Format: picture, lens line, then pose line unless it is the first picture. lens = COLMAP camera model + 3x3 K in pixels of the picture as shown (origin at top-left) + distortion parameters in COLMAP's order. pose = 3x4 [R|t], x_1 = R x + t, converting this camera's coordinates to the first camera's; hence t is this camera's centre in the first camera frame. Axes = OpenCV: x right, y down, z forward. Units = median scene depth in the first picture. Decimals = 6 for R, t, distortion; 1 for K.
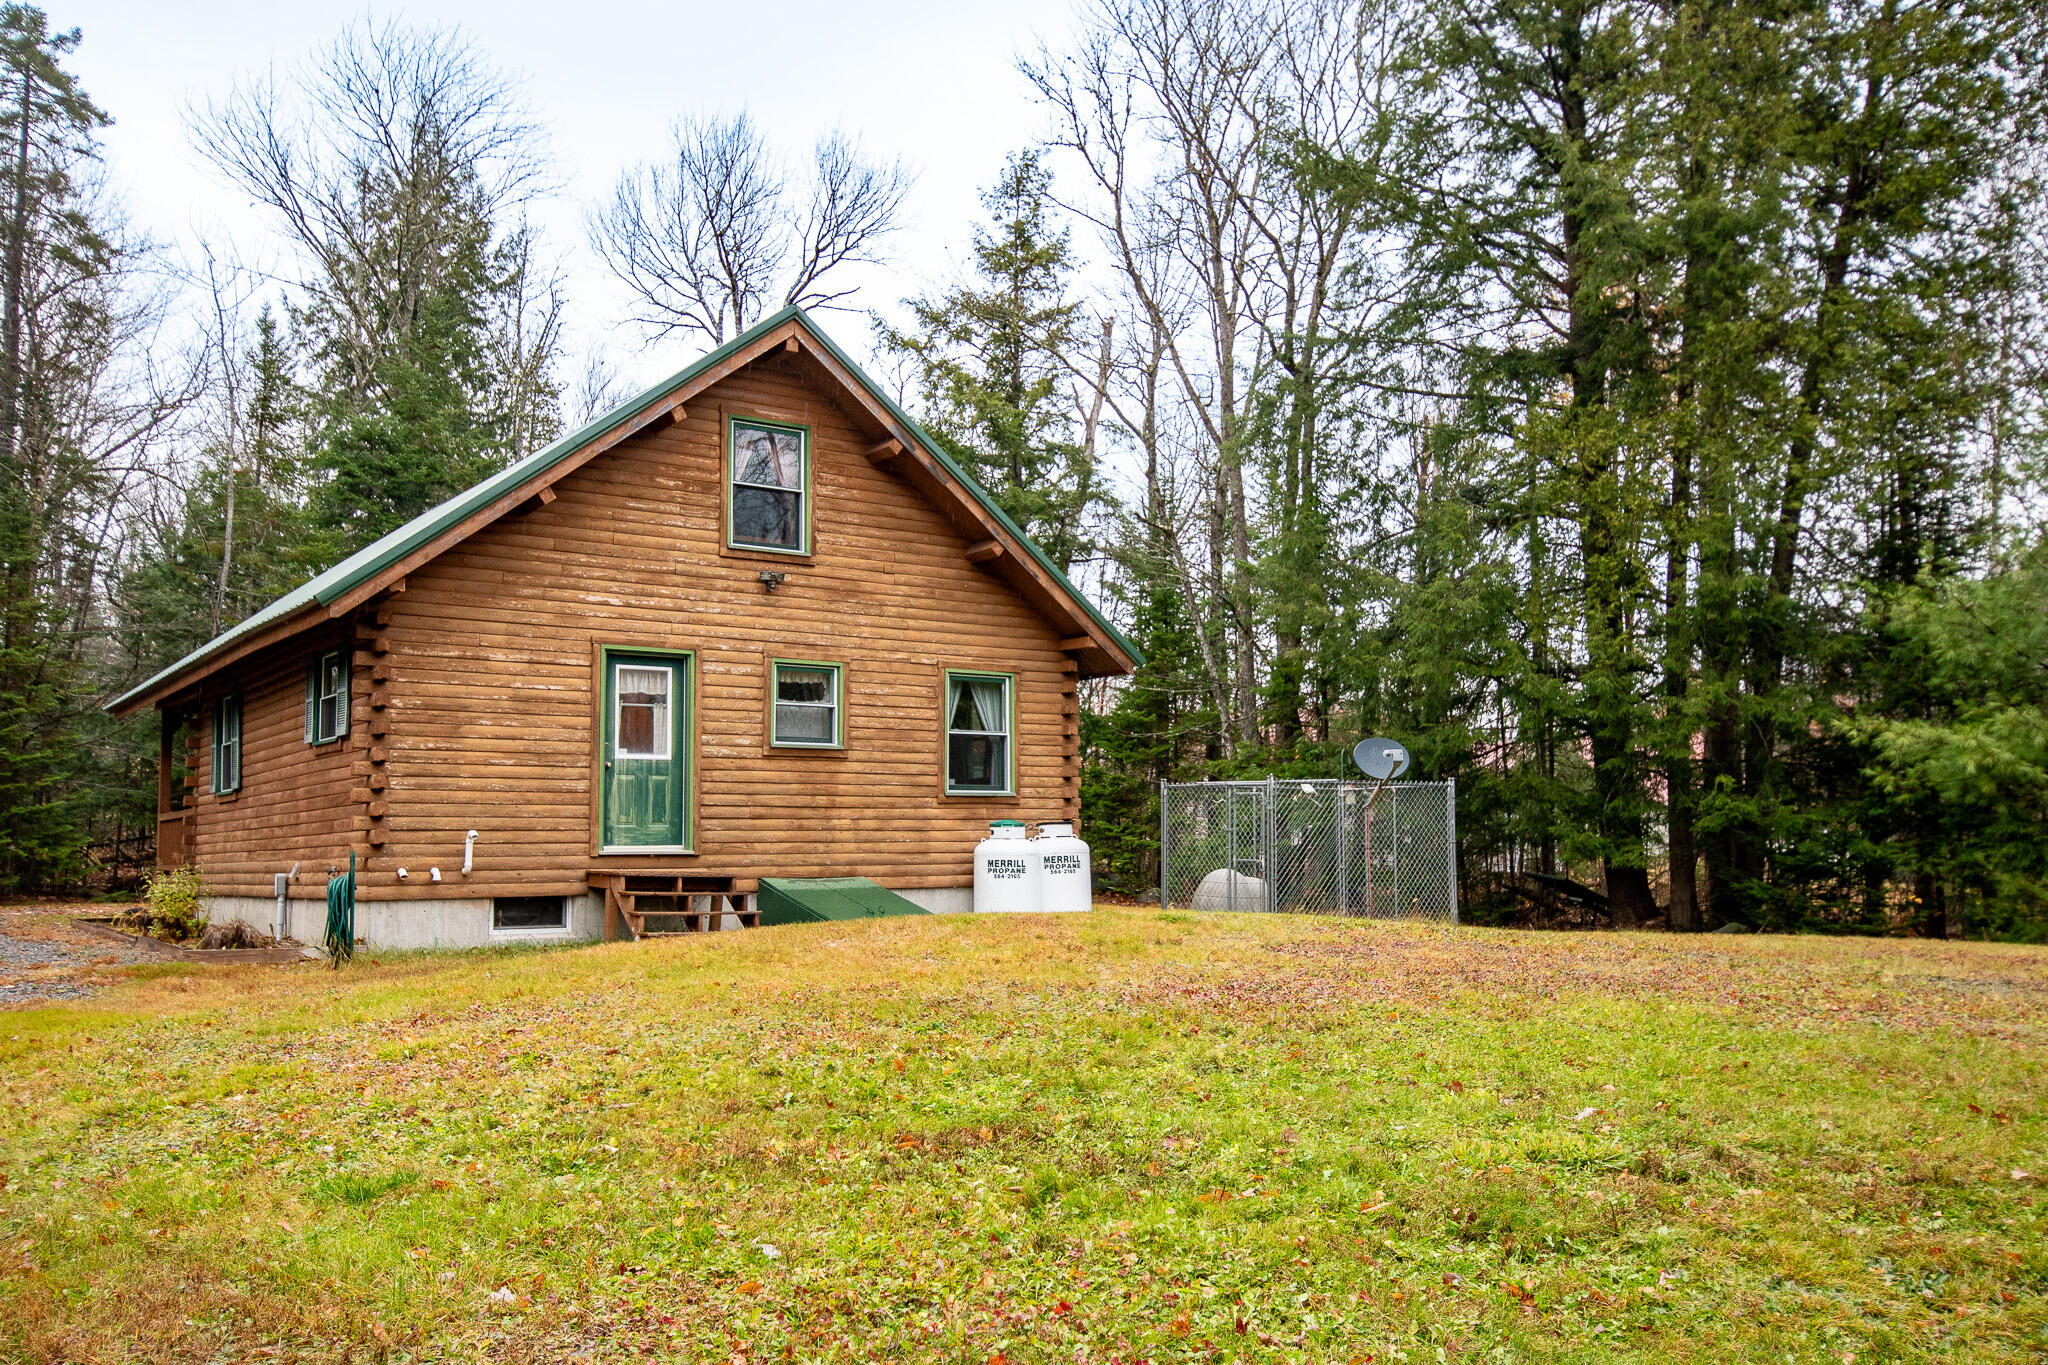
lens RADIAL K [[1719.4, 0, 1024.0], [0, 1719.4, 682.5], [0, 0, 1]] dist [0.030013, -0.008537]
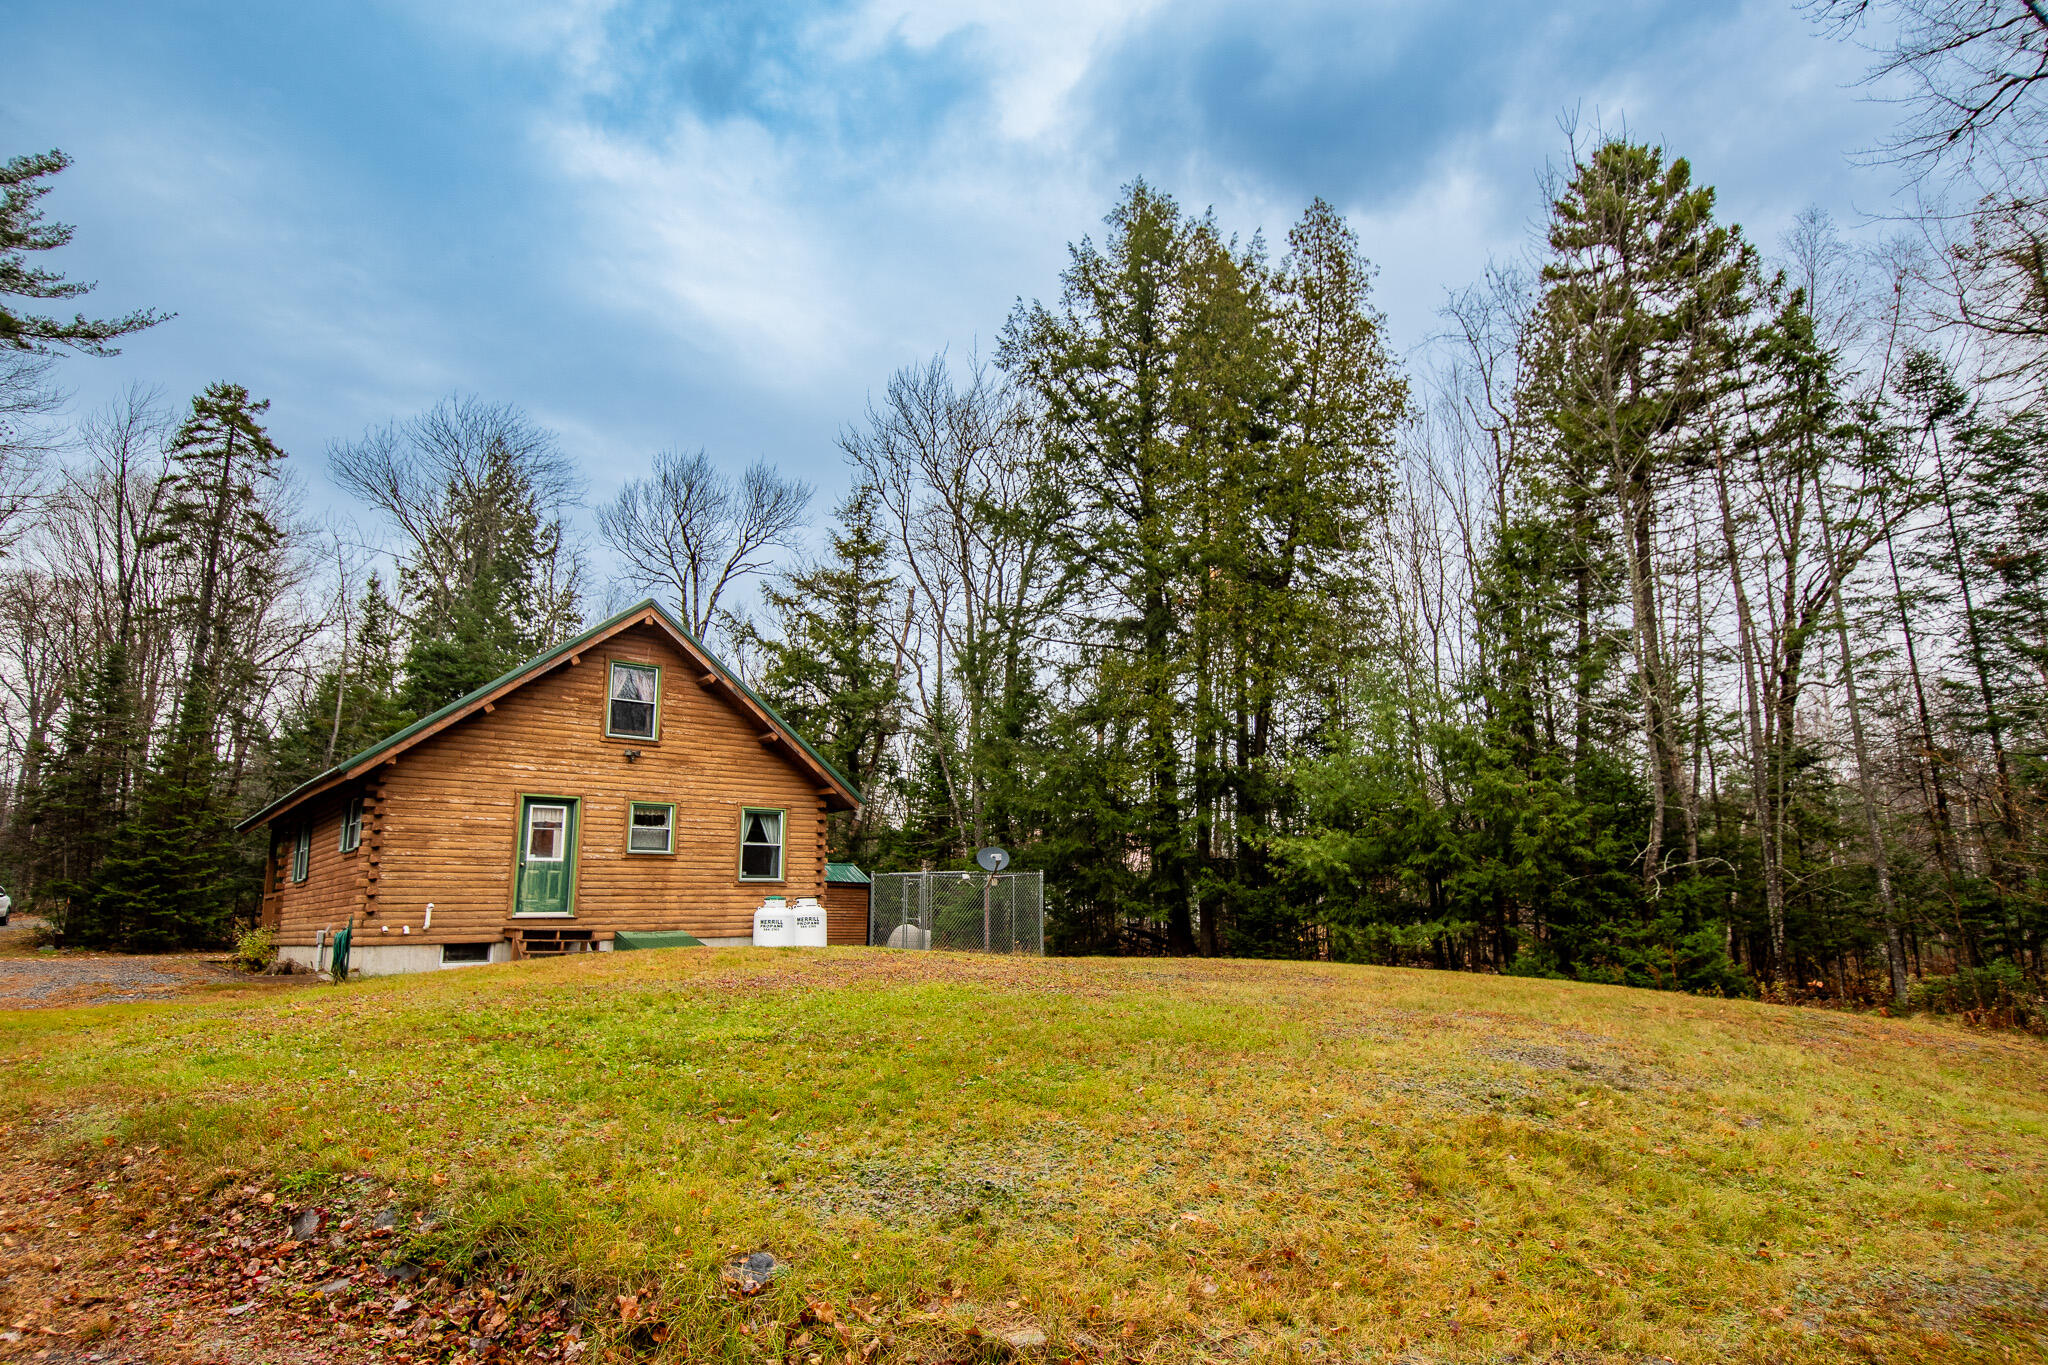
lens RADIAL K [[1138.7, 0, 1024.0], [0, 1138.7, 682.5], [0, 0, 1]] dist [0.040050, -0.042961]
pose [[0.996781, 0.011762, 0.079305, 0.138745], [-0.003300, 0.994360, -0.106005, -0.010716], [-0.080104, 0.105402, 0.991198, -0.157801]]
